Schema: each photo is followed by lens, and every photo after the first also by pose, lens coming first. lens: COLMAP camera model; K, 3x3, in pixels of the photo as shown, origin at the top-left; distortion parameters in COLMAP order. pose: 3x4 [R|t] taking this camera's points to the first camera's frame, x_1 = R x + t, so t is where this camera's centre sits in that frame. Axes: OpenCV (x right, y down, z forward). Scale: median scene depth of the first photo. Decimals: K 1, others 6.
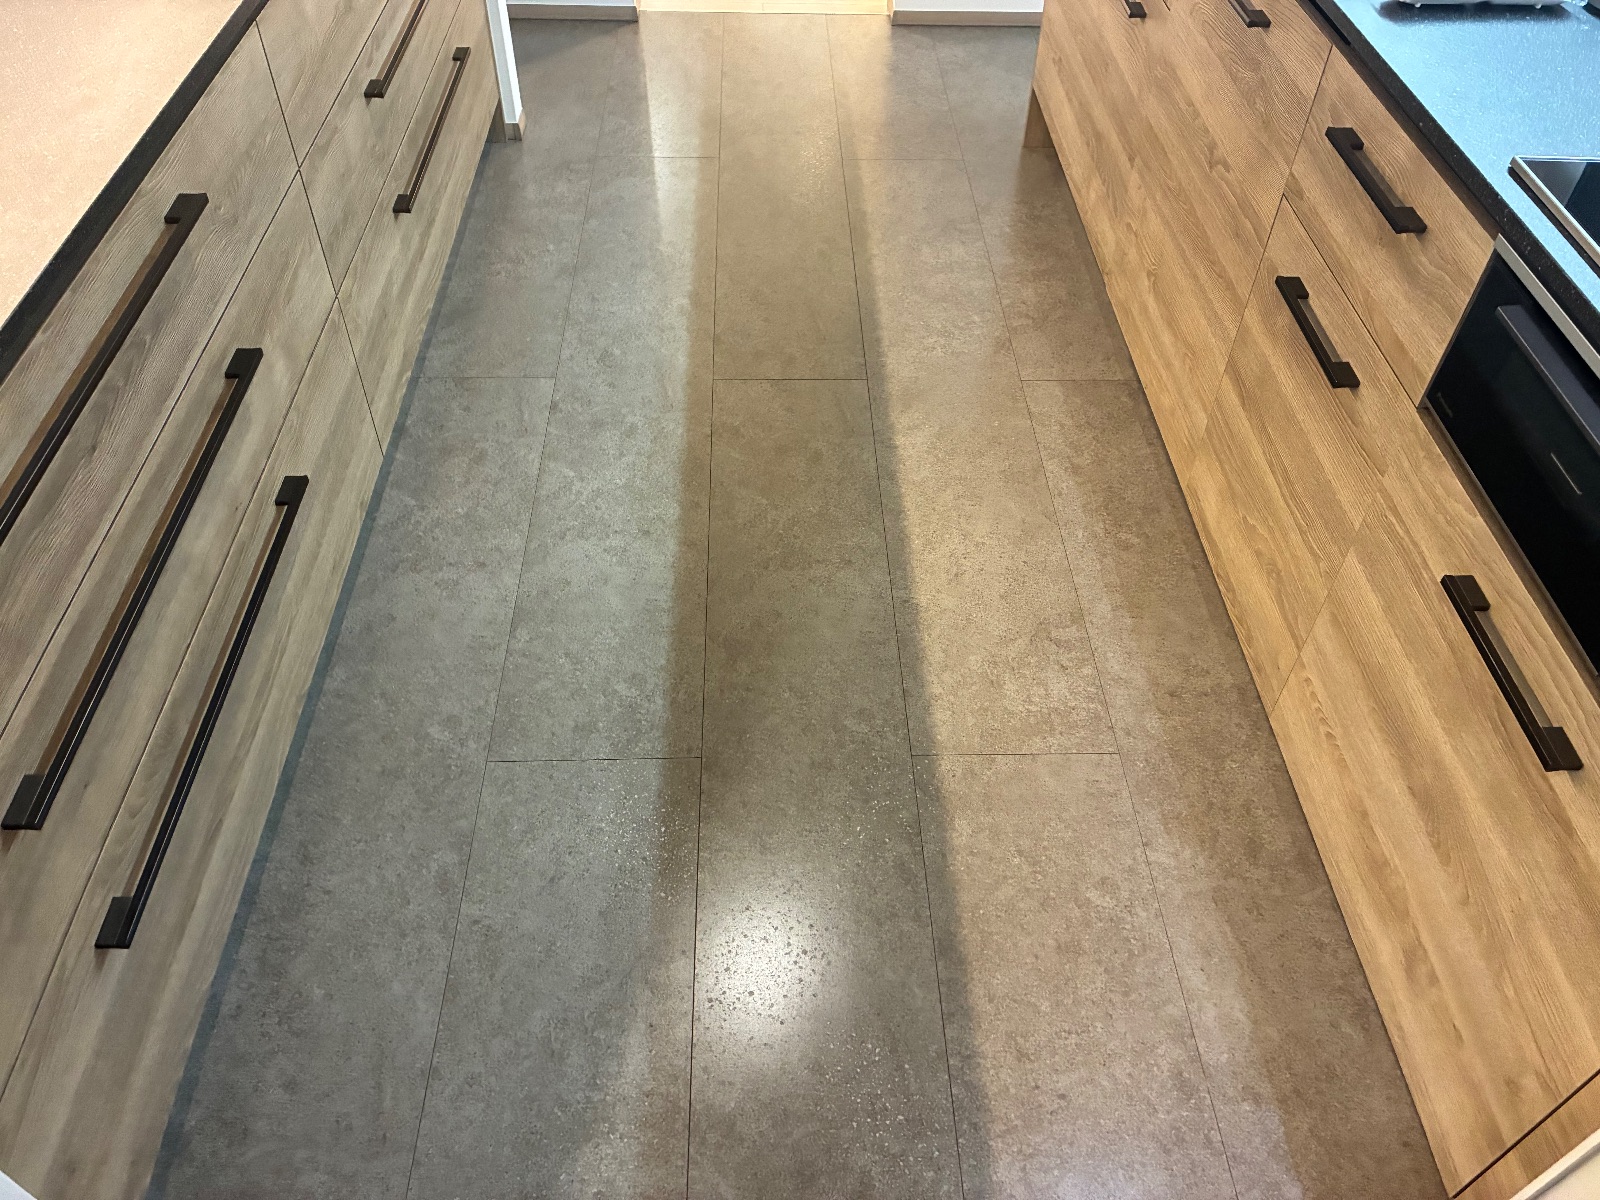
lens RADIAL K [[1226.7, 0, 800.0], [0, 1226.7, 600.0], [0, 0, 1]] dist [0.032583, -0.002403]
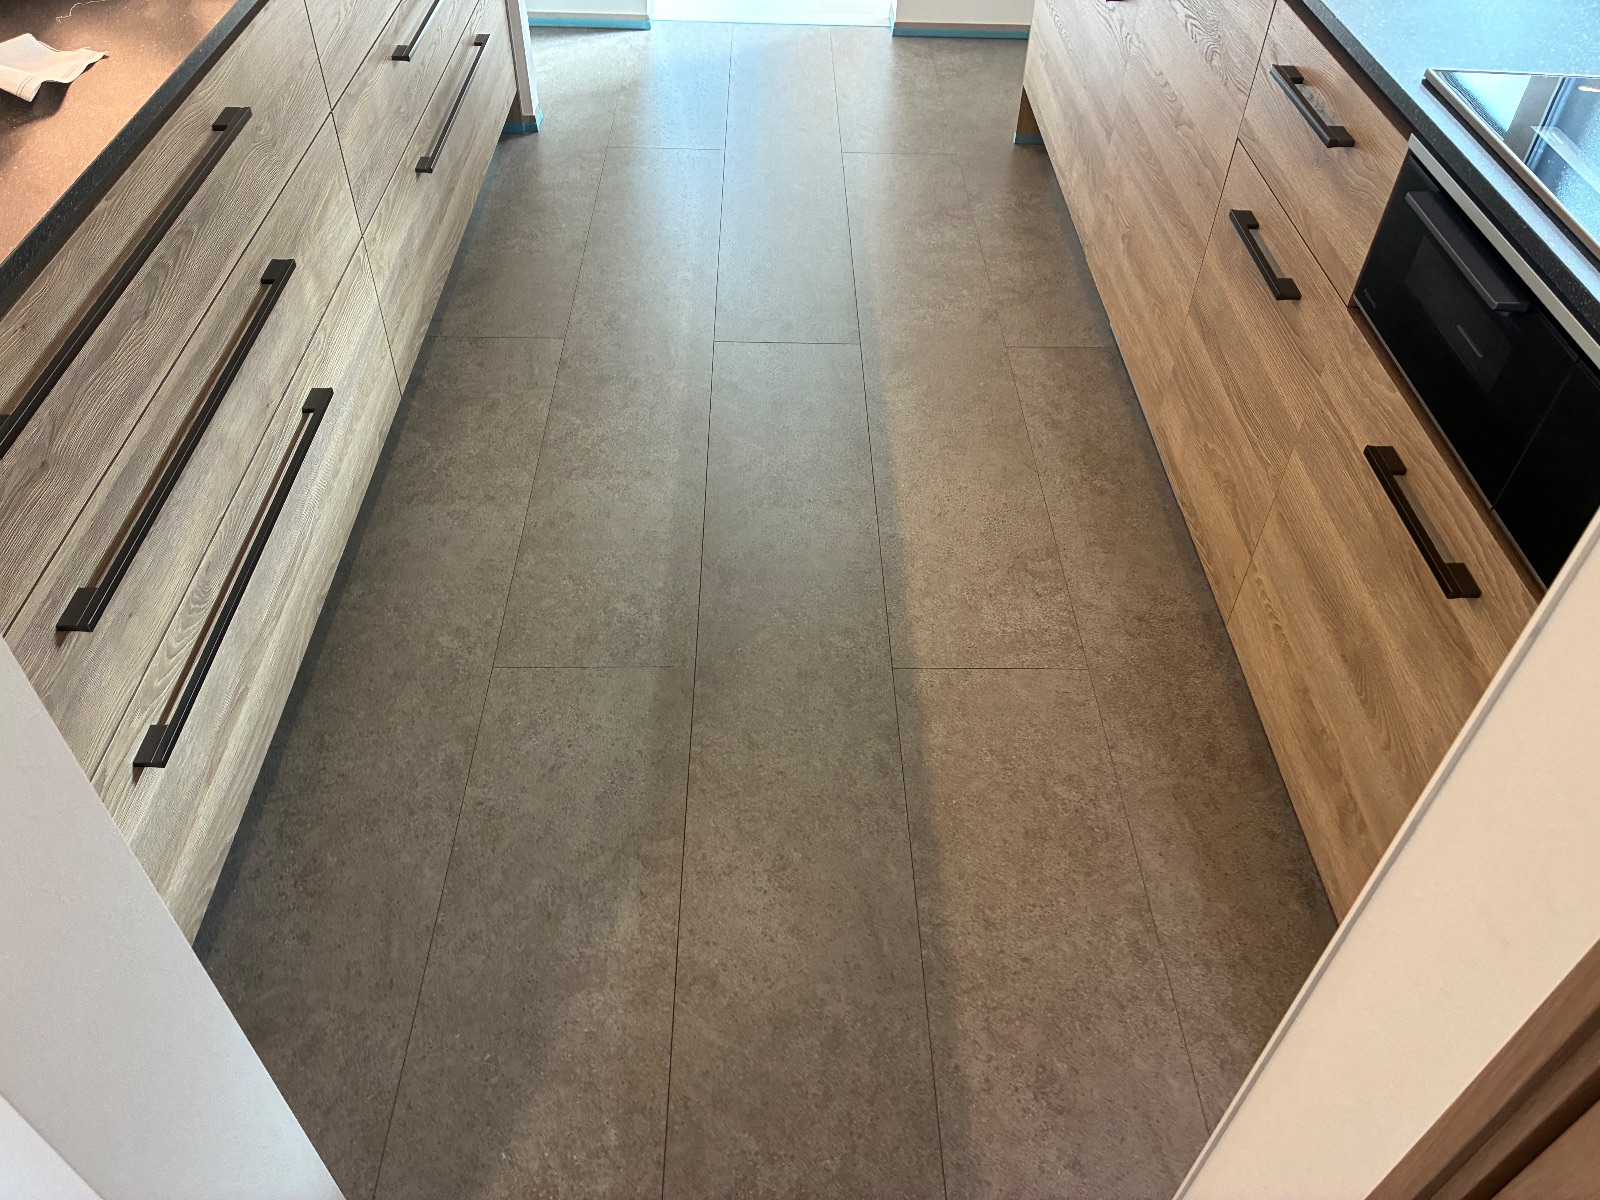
lens RADIAL K [[1226.7, 0, 800.0], [0, 1226.7, 600.0], [0, 0, 1]] dist [0.032583, -0.002403]
pose [[0.999914, 0.011215, -0.006730, 0.019434], [-0.011460, 0.999229, -0.037556, 0.121360], [0.006304, 0.037630, 0.999272, -0.069990]]
